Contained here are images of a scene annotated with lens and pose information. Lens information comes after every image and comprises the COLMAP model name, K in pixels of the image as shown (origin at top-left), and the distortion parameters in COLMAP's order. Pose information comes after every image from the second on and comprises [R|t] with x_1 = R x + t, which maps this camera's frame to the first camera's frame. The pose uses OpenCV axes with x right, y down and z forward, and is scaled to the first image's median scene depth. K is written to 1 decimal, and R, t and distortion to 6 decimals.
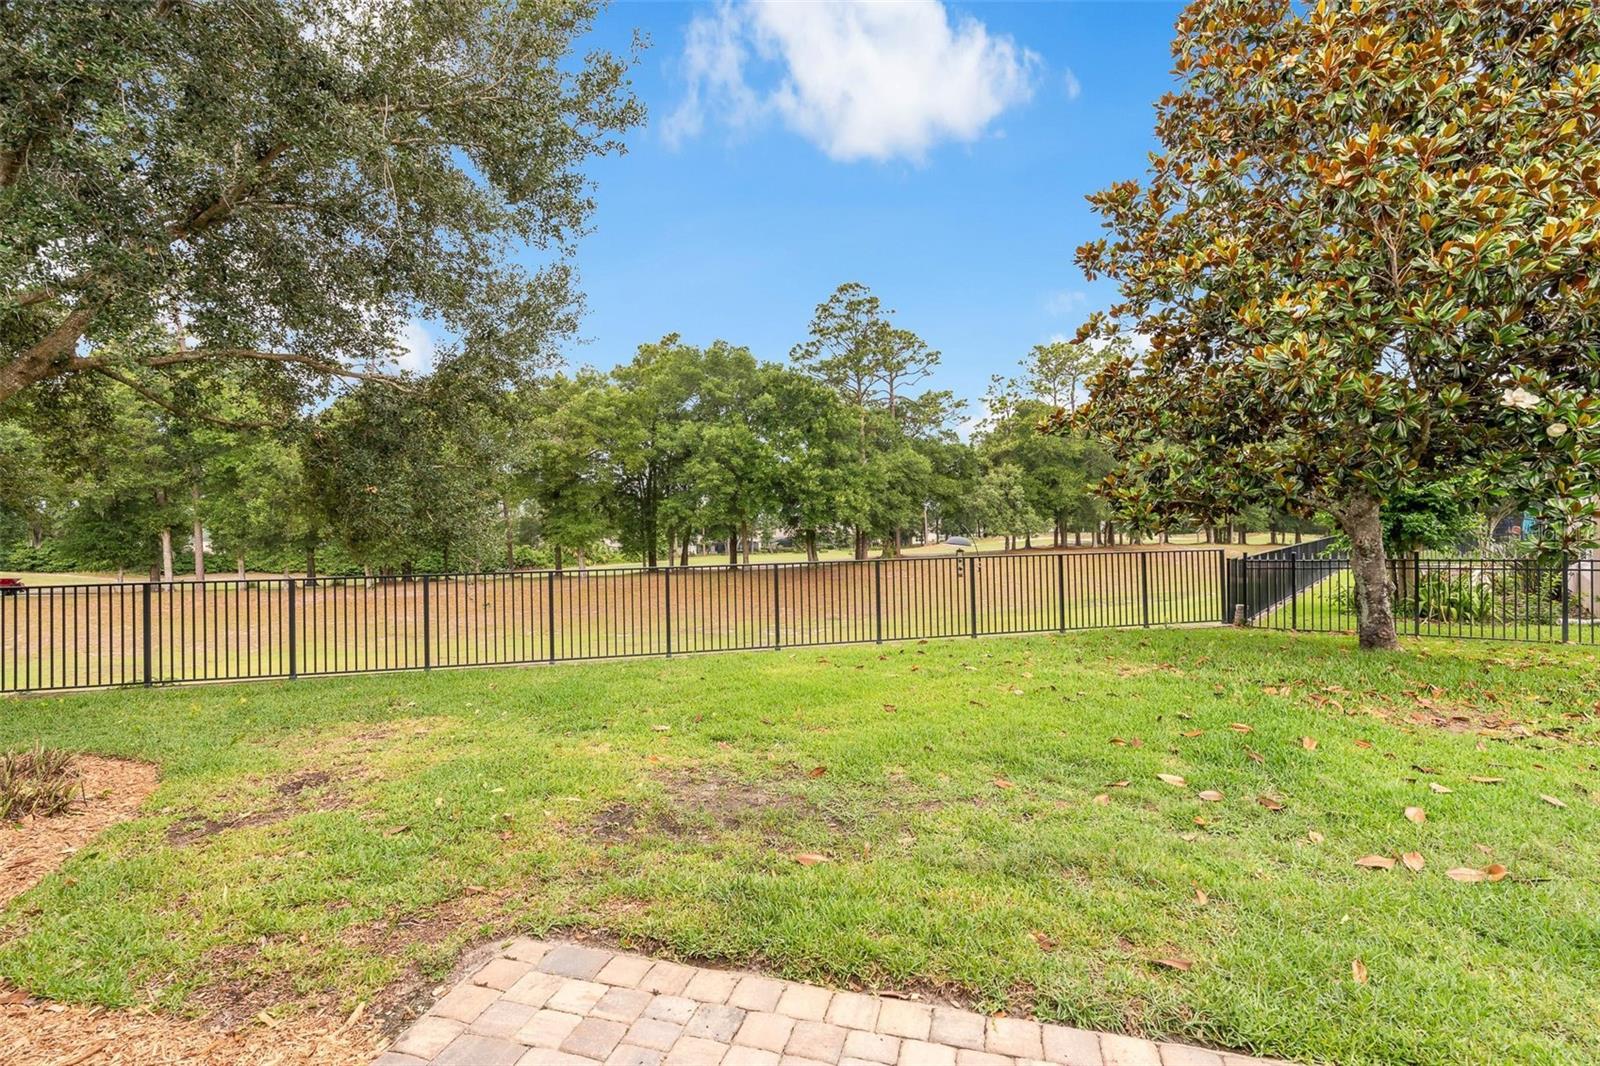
lens RADIAL K [[736.6, 0, 789.0], [0, 736.6, 532.5], [0, 0, 1]] dist [0.003705, 0.000488]
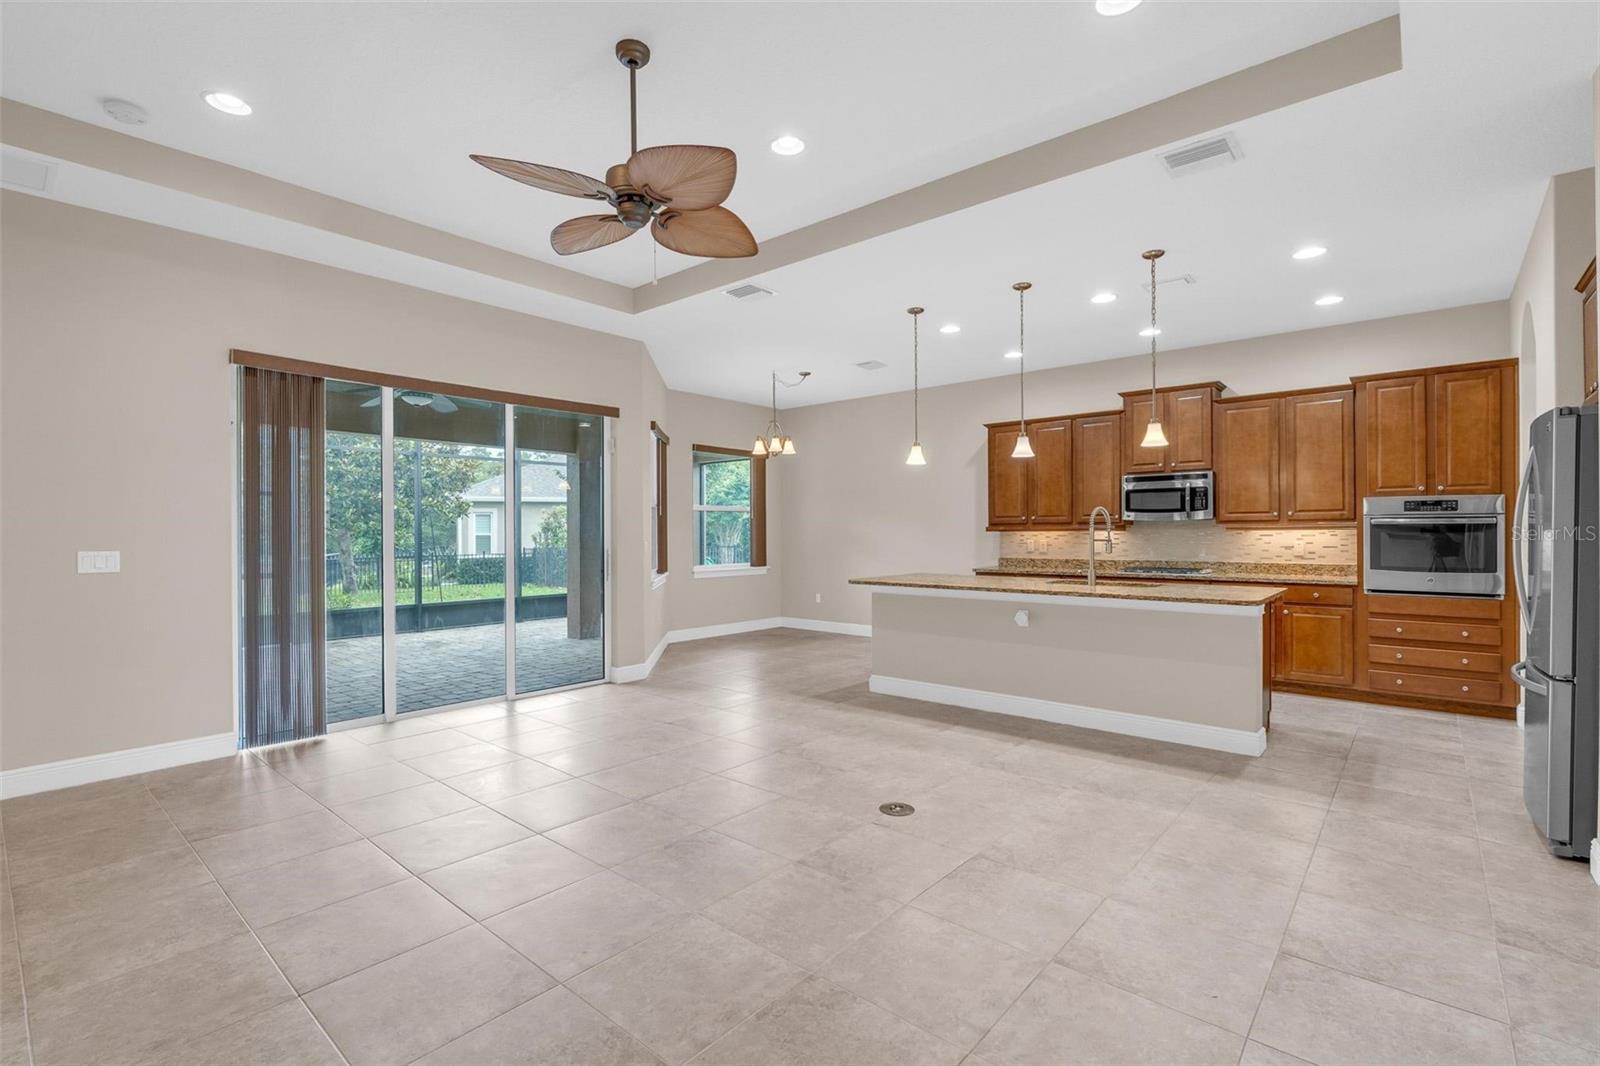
lens RADIAL K [[723.4, 0, 800.5], [0, 723.4, 533.9], [0, 0, 1]] dist [-0.009554, 0.003471]
pose [[0.421293, 0.012229, 0.906842, -0.091033], [0.012568, 0.999734, -0.019320, 0.004450], [-0.906837, 0.019536, 0.421028, -0.172405]]
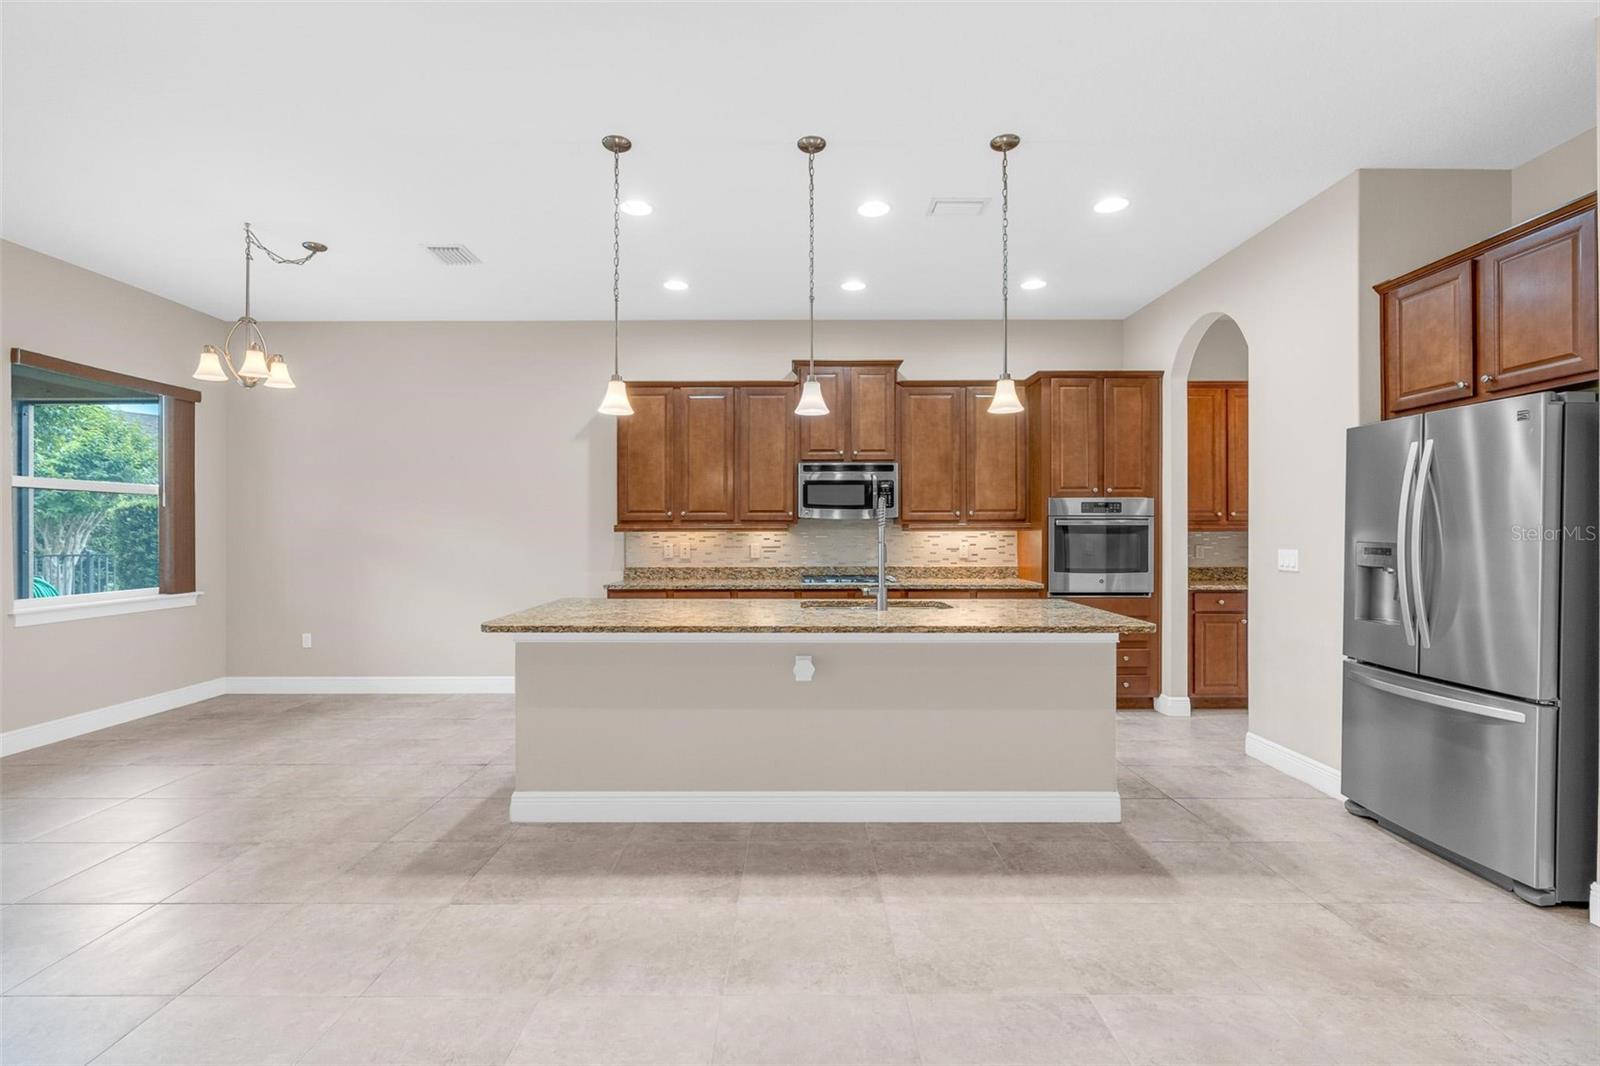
lens RADIAL K [[723.4, 0, 796.8], [0, 723.4, 532.8], [0, 0, 1]] dist [-0.009554, 0.003471]
pose [[-0.274244, 0.012078, 0.961584, -0.056436], [0.020797, 0.999762, -0.006626, 0.003270], [-0.961435, 0.018181, -0.274430, -0.146009]]
